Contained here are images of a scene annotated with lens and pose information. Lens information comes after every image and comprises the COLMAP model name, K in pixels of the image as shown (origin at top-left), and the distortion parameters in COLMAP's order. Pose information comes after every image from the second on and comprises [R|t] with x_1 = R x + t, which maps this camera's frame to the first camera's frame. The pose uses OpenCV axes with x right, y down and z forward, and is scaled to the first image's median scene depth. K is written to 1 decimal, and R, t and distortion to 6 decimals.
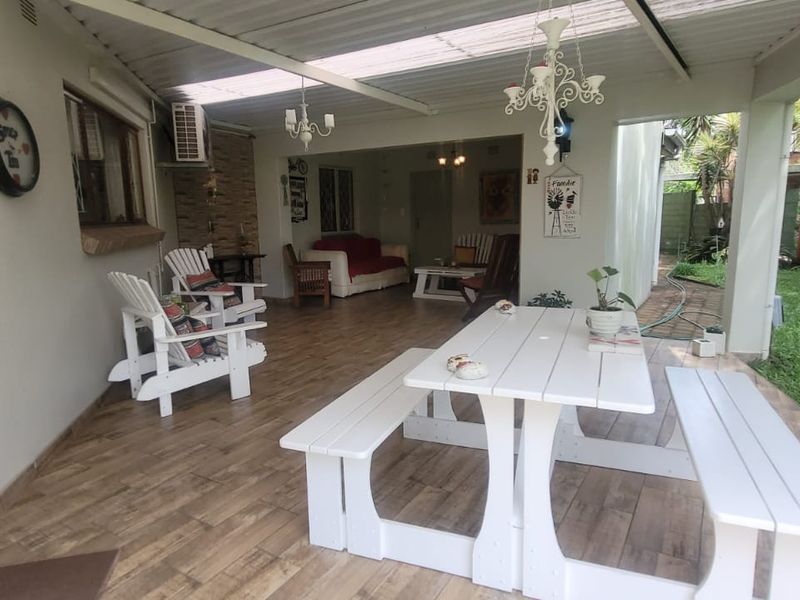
lens RADIAL K [[546.3, 0, 400.0], [0, 546.3, 300.0], [0, 0, 1]] dist [-0.008217, -0.000411]
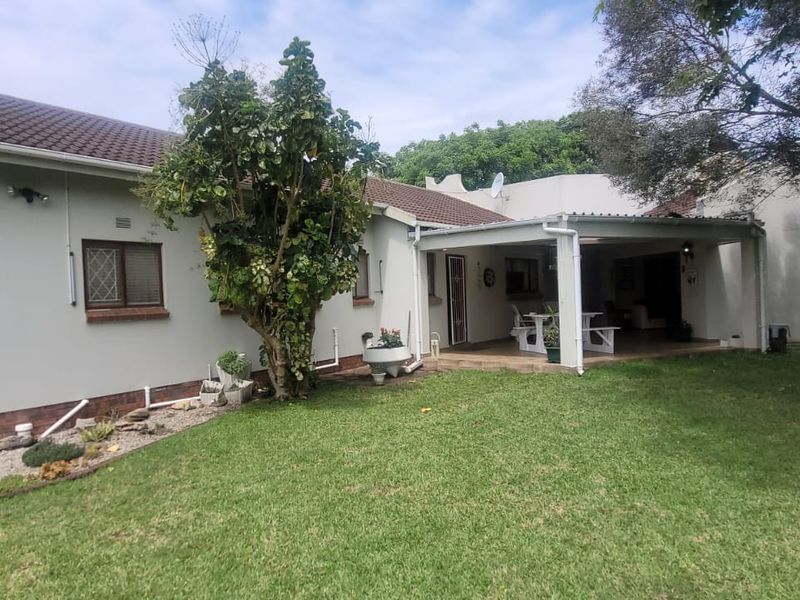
lens RADIAL K [[546.3, 0, 400.0], [0, 546.3, 300.0], [0, 0, 1]] dist [-0.008217, -0.000411]
pose [[0.619766, 0.002397, -0.784783, 1.336731], [-0.104251, 0.991384, -0.079302, 0.203296], [0.777832, 0.130963, 0.614676, -1.301221]]
